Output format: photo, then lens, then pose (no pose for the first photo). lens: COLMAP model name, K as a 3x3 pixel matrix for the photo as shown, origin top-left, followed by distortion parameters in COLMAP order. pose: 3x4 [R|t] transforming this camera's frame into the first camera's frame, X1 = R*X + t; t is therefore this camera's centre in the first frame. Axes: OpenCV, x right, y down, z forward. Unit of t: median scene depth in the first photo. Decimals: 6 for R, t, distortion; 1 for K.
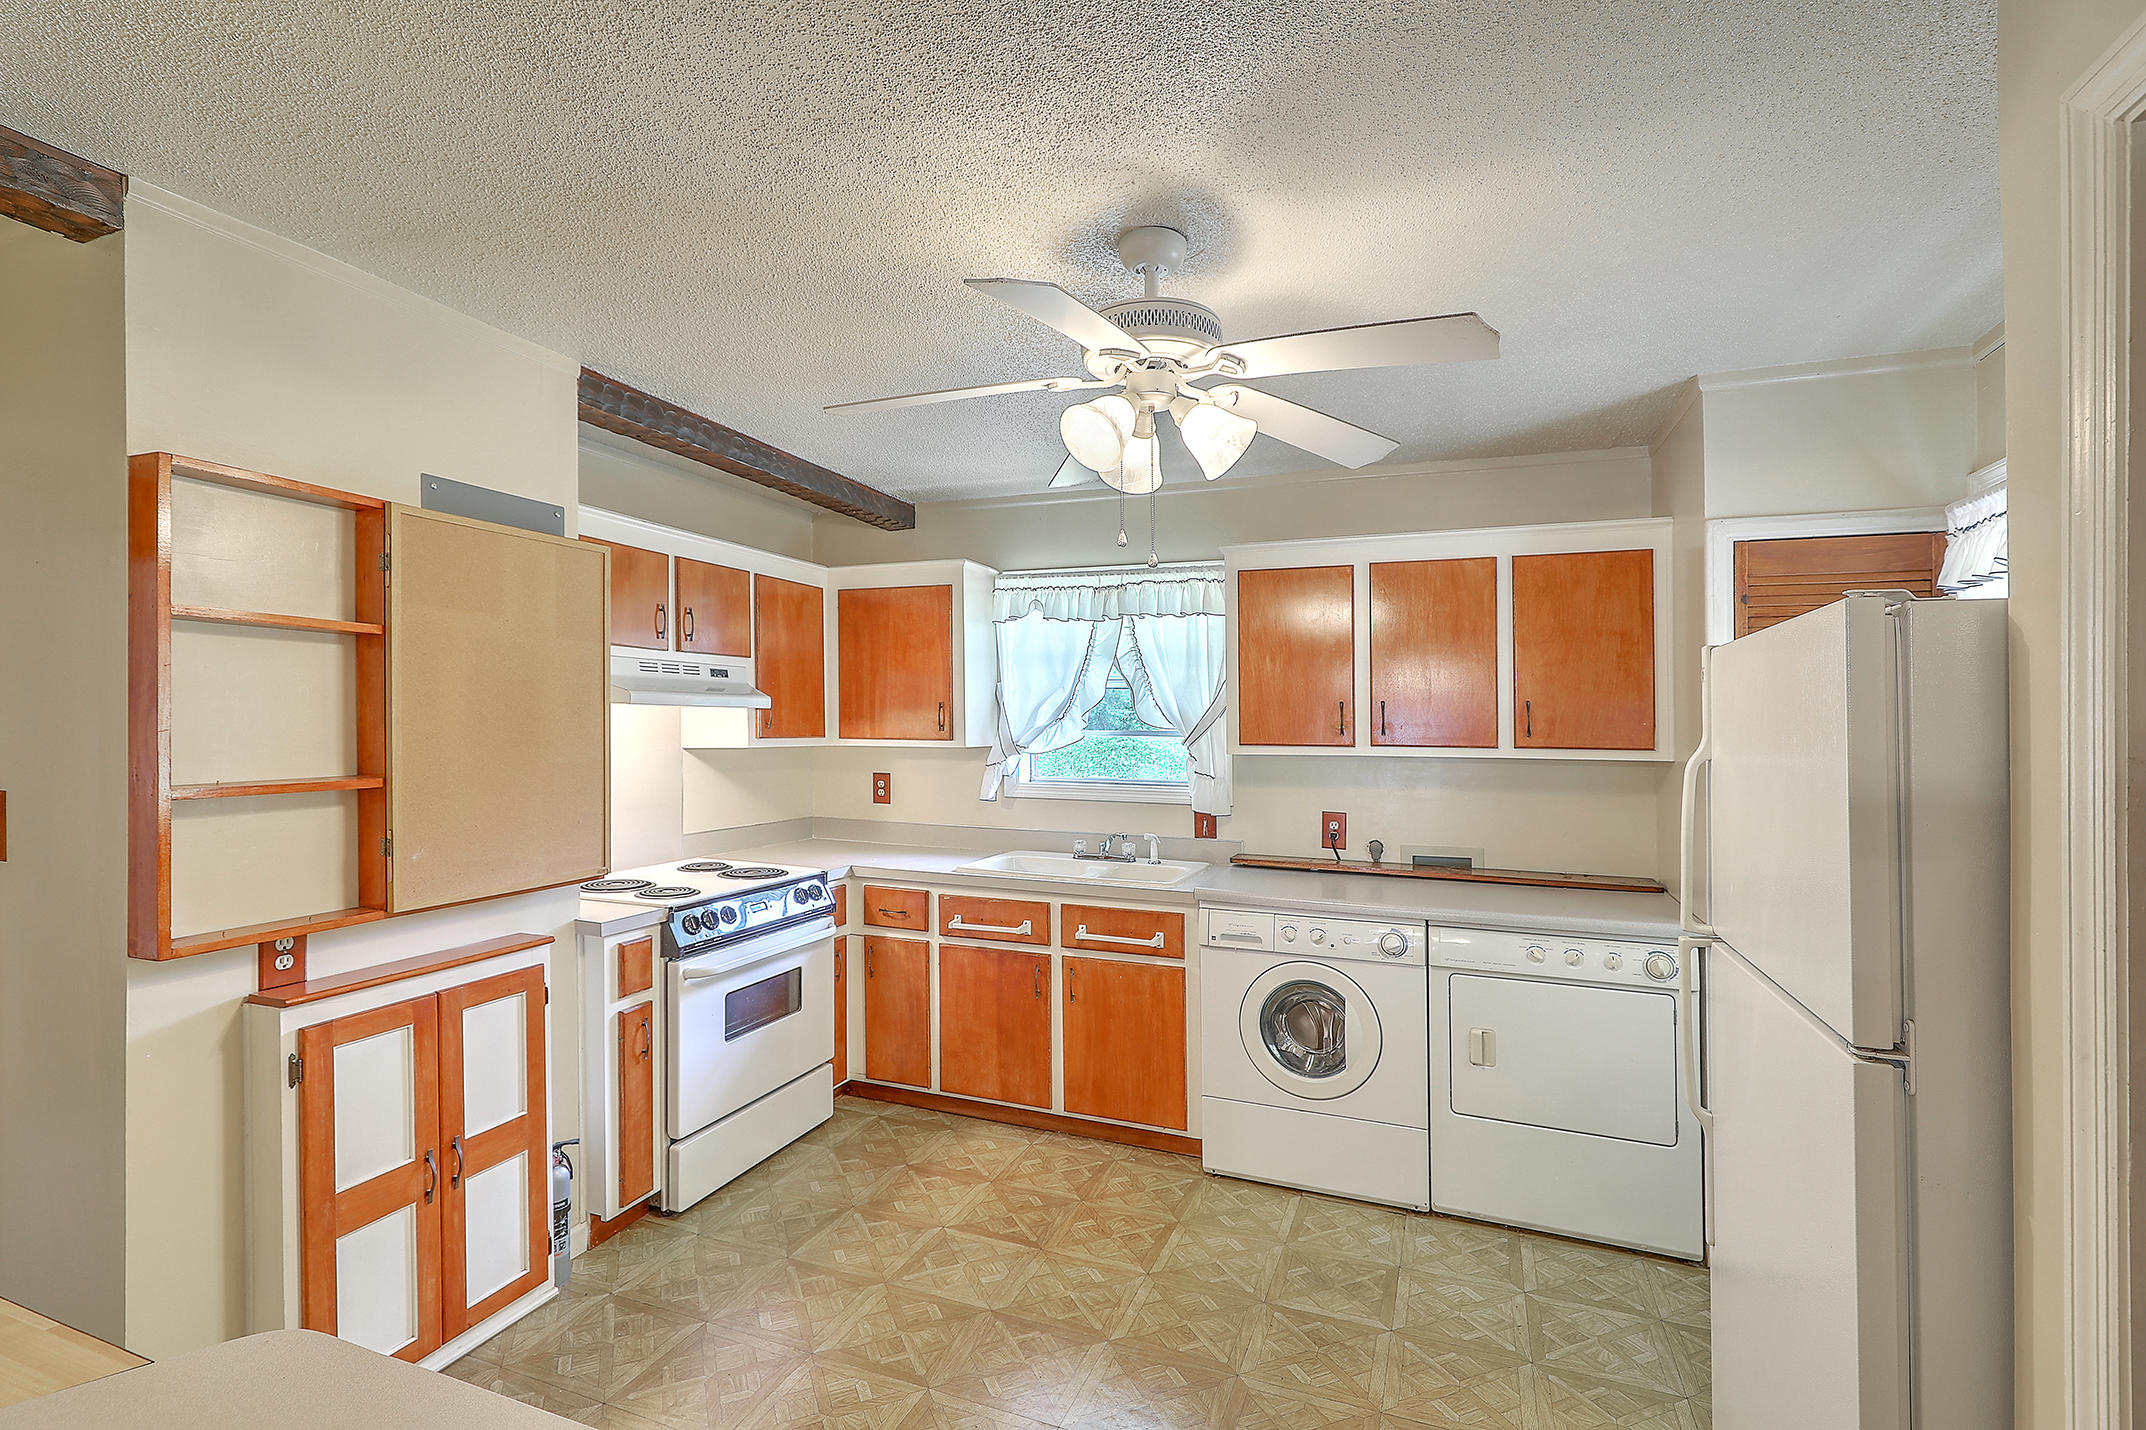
lens RADIAL K [[976.4, 0, 1081.5], [0, 976.4, 711.3], [0, 0, 1]] dist [-0.000742, -0.000619]
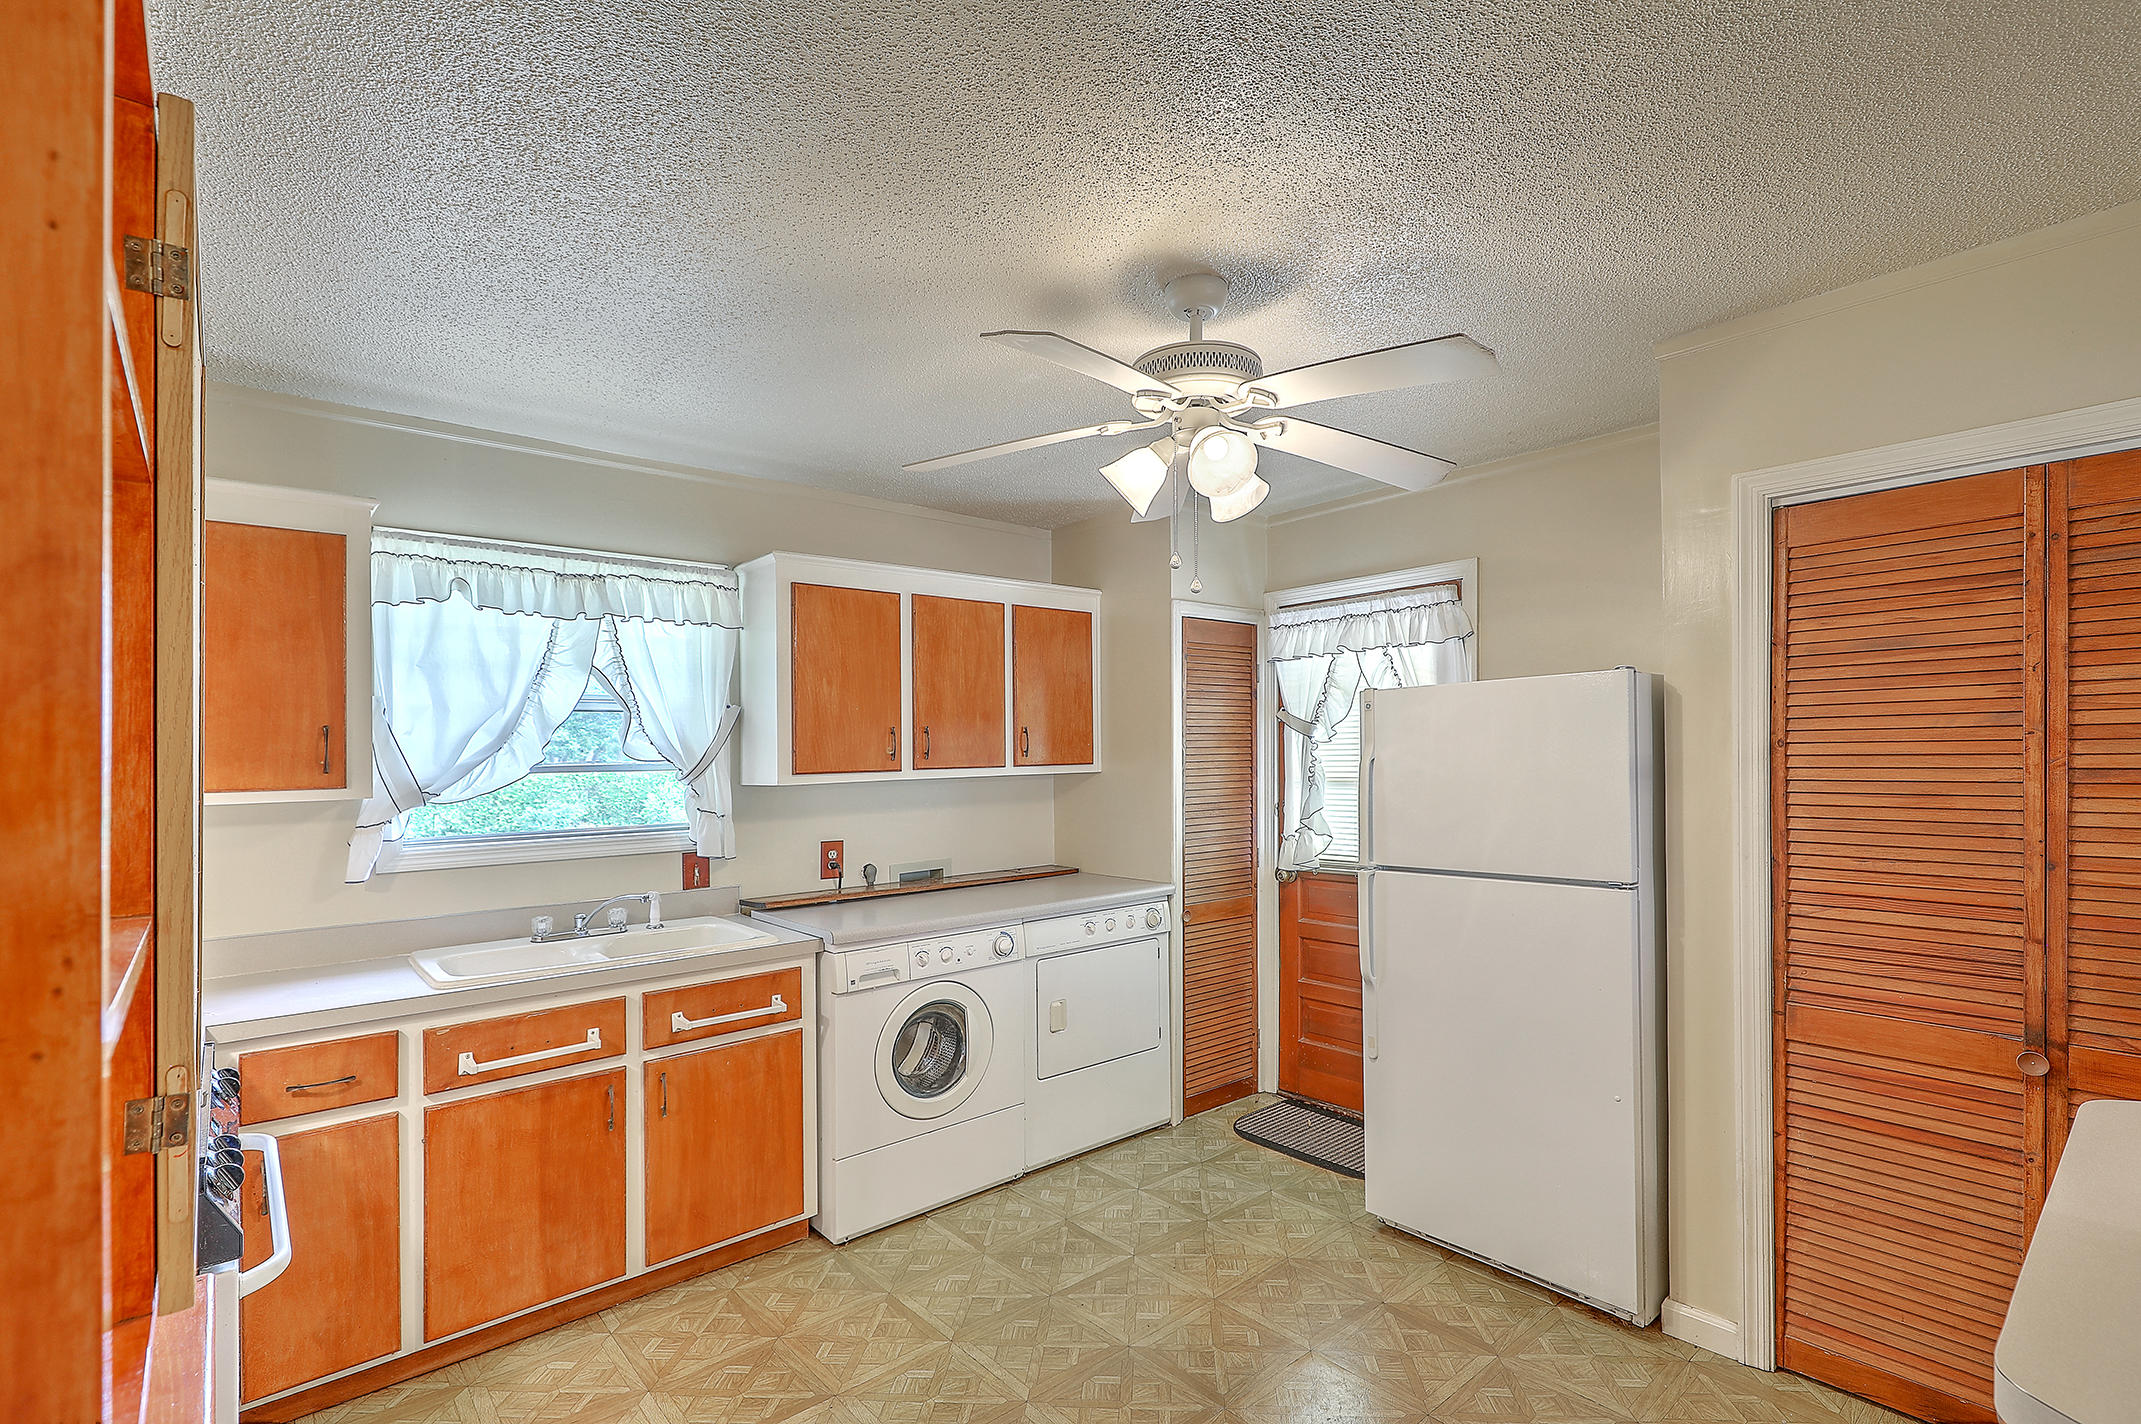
lens RADIAL K [[974.1, 0, 1084.4], [0, 974.1, 739.6], [0, 0, 1]] dist [-0.000742, -0.000619]
pose [[0.467444, -0.007467, 0.883991, -0.521874], [0.009810, 0.999947, 0.003259, 0.001446], [-0.883968, 0.007148, 0.467493, 0.342082]]
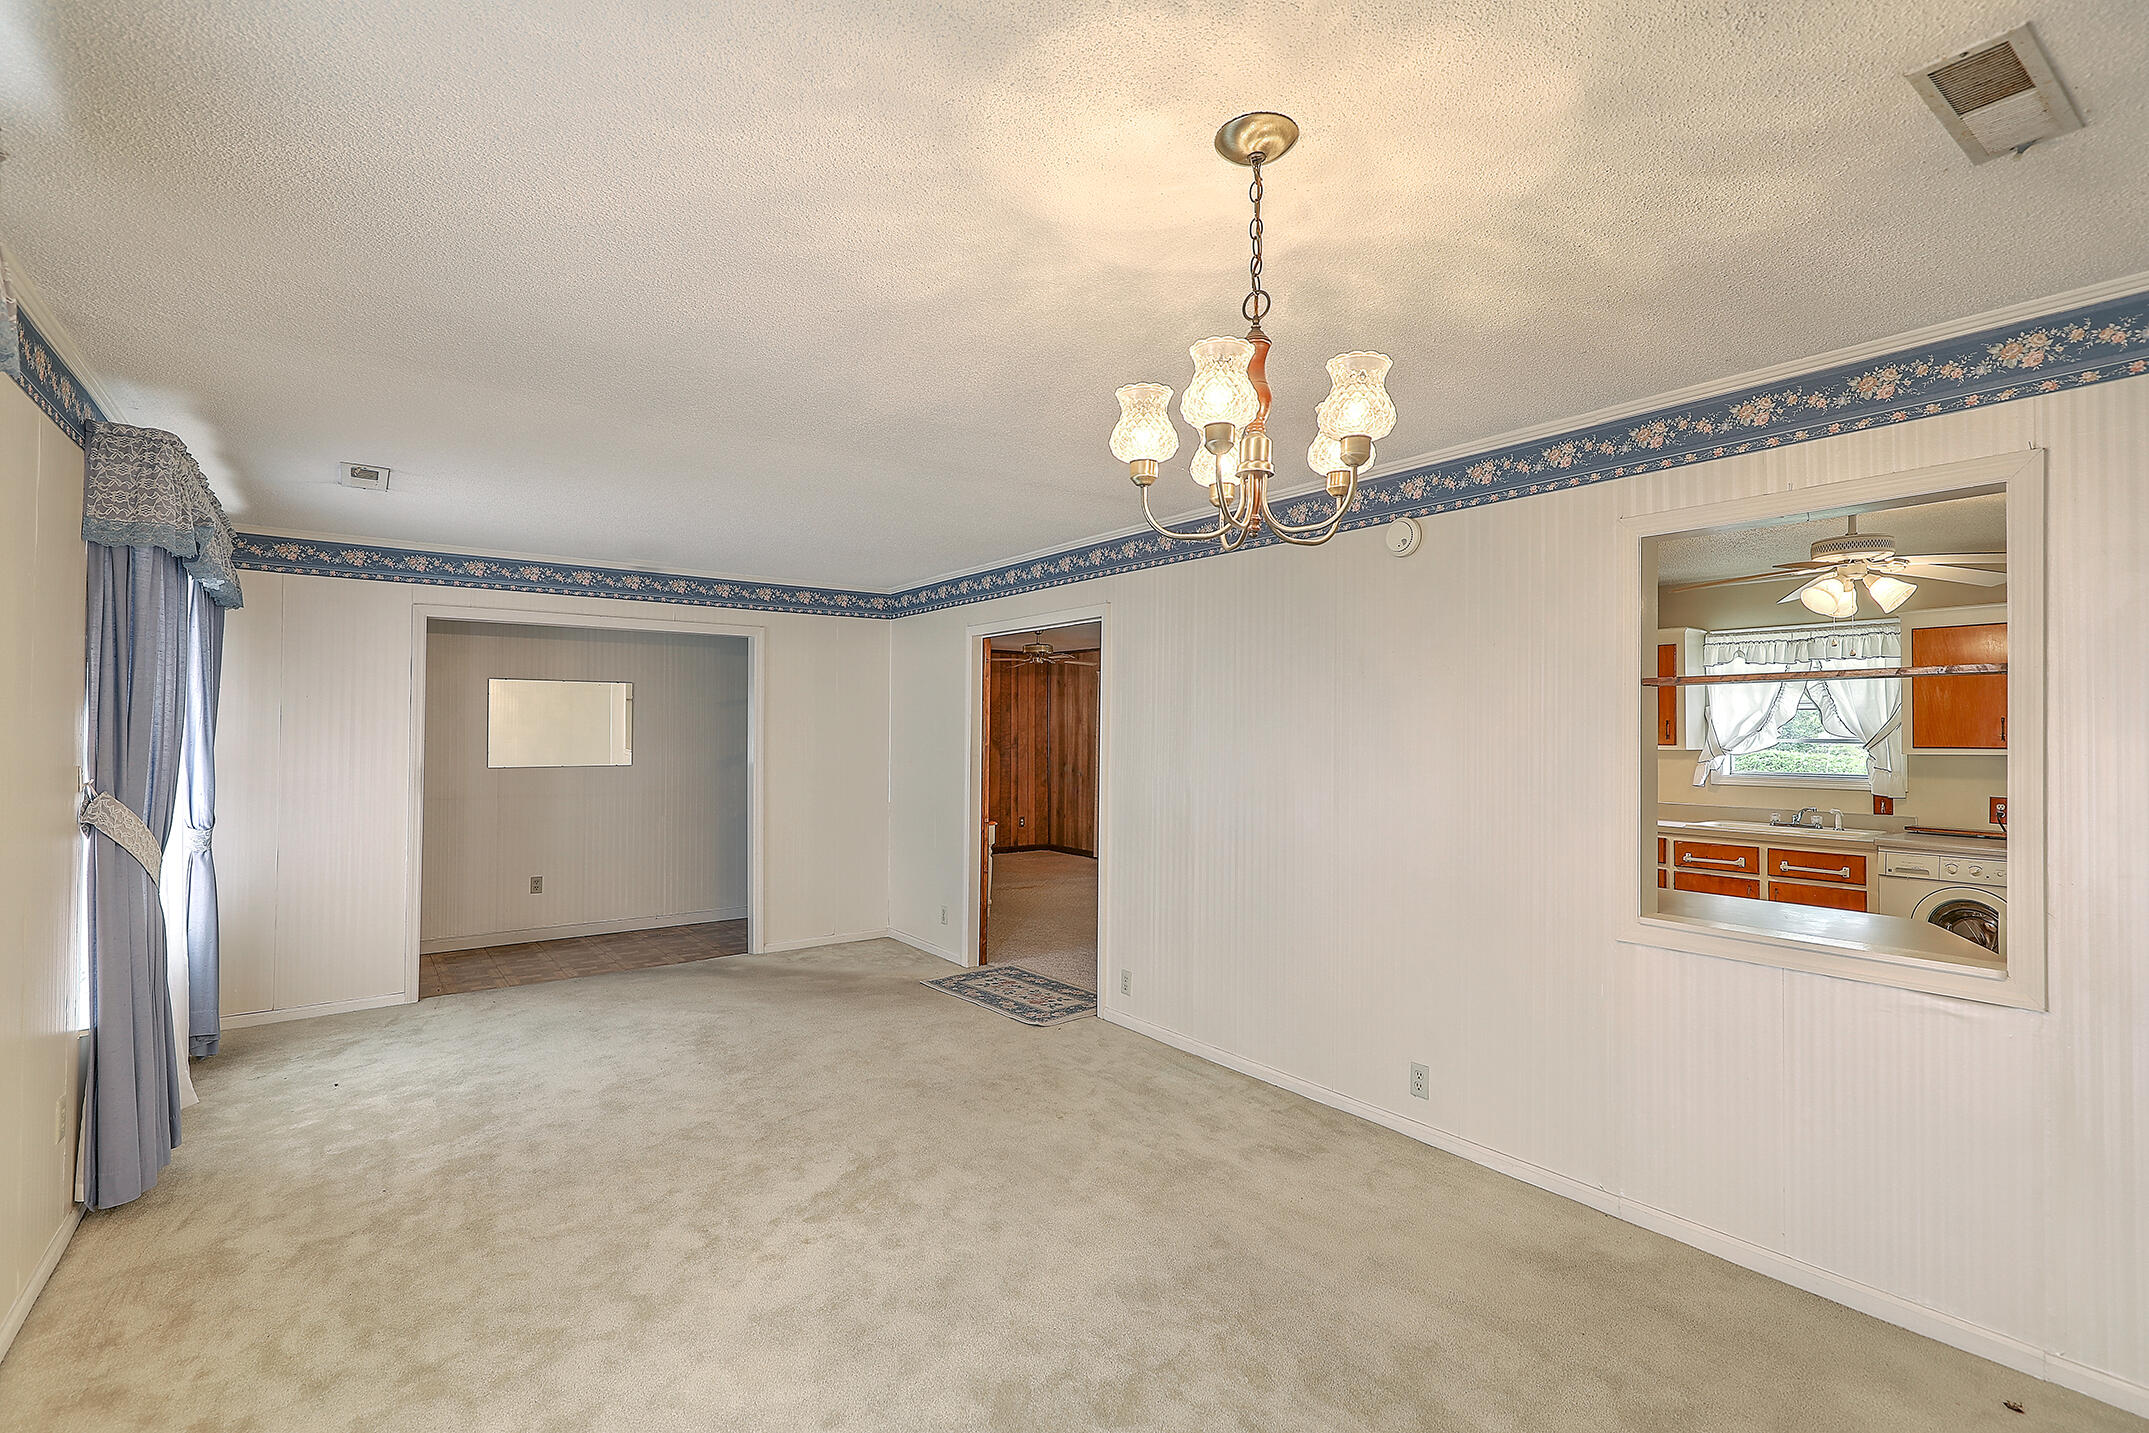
lens RADIAL K [[977.8, 0, 1114.6], [0, 977.8, 738.4], [0, 0, 1]] dist [-0.000742, -0.000619]
pose [[0.857932, 0.000831, -0.513762, -0.113700], [0.003466, 0.999967, 0.007405, 0.005430], [0.513751, -0.008134, 0.857900, -0.884068]]
